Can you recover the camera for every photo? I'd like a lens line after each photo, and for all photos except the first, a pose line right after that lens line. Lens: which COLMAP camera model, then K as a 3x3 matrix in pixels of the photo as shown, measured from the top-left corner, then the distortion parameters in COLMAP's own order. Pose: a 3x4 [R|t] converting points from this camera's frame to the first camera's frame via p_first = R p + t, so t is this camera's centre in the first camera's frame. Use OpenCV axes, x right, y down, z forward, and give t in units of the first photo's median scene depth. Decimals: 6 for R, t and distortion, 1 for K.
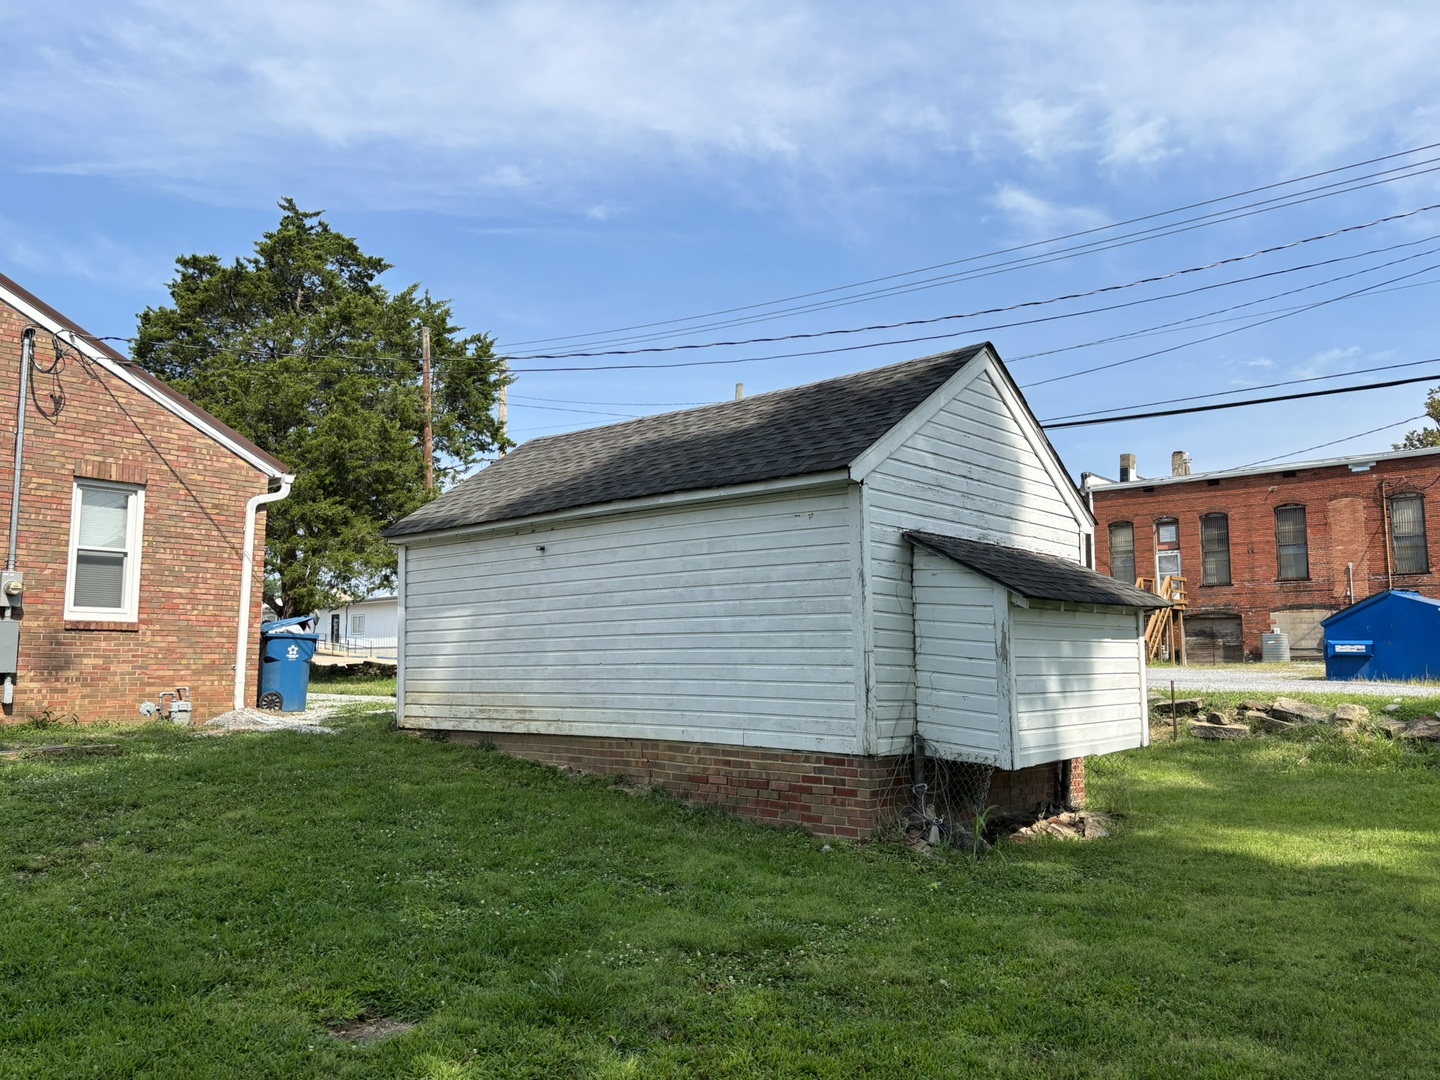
lens RADIAL K [[1082.4, 0, 717.2], [0, 1082.4, 542.7], [0, 0, 1]] dist [0.064248, -0.072040]
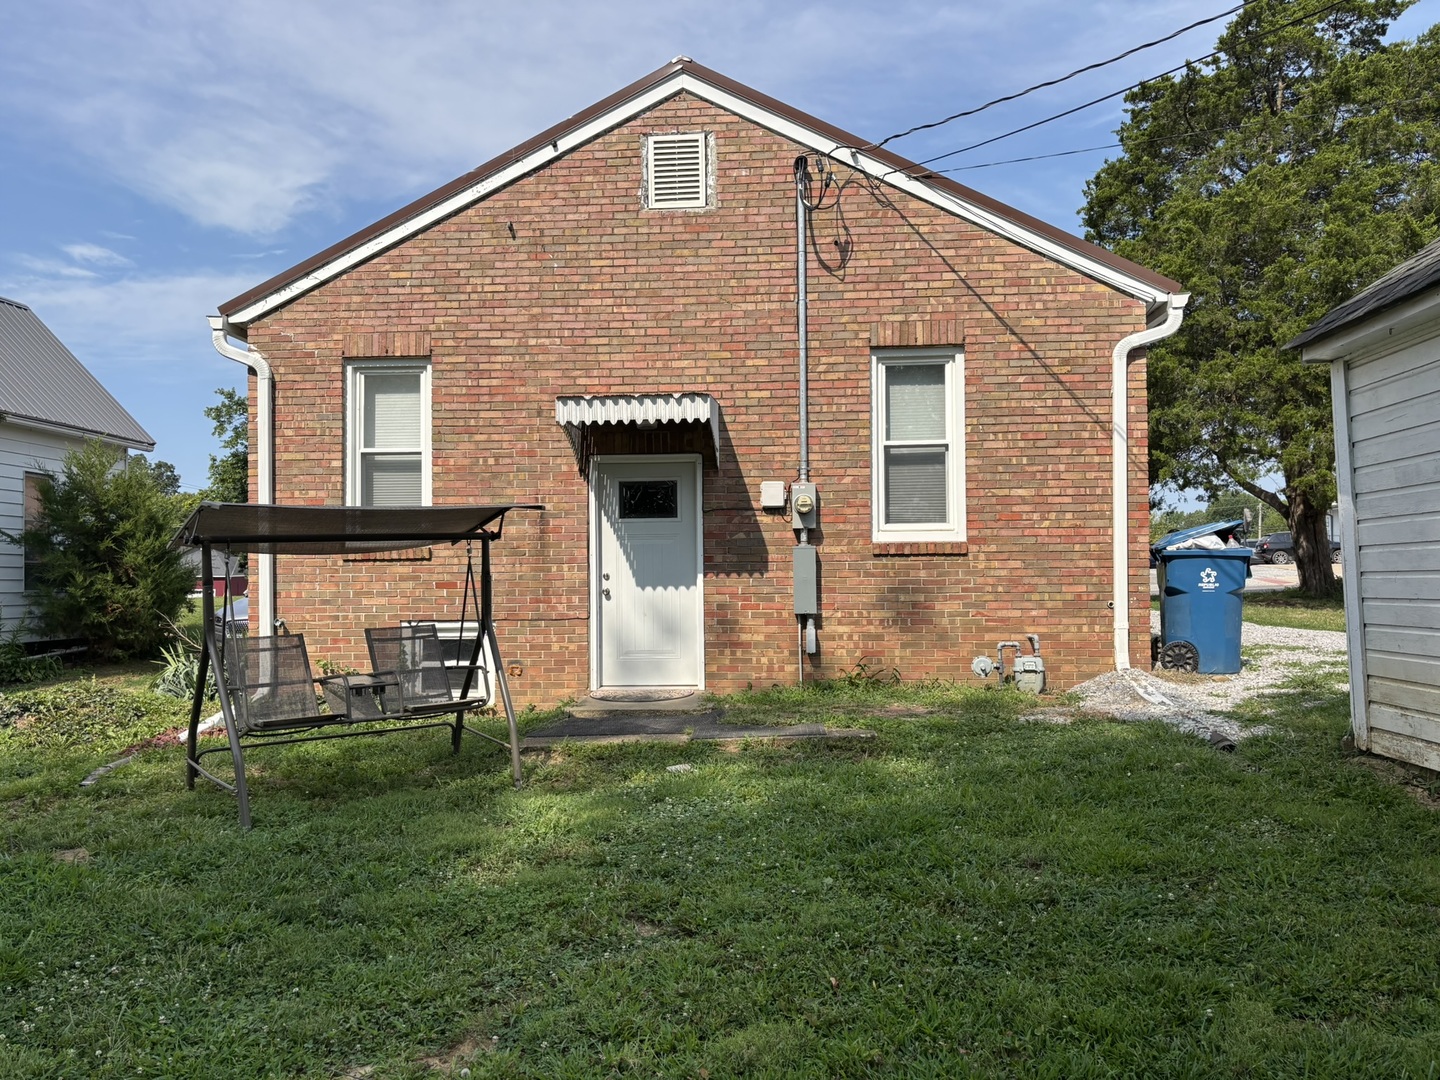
lens RADIAL K [[1082.4, 0, 720.9], [0, 1082.4, 555.0], [0, 0, 1]] dist [0.064248, -0.072040]
pose [[0.616414, -0.024873, -0.787029, -0.076440], [0.101457, 0.993678, 0.048060, 0.031087], [0.780858, -0.109475, 0.615041, 0.441123]]
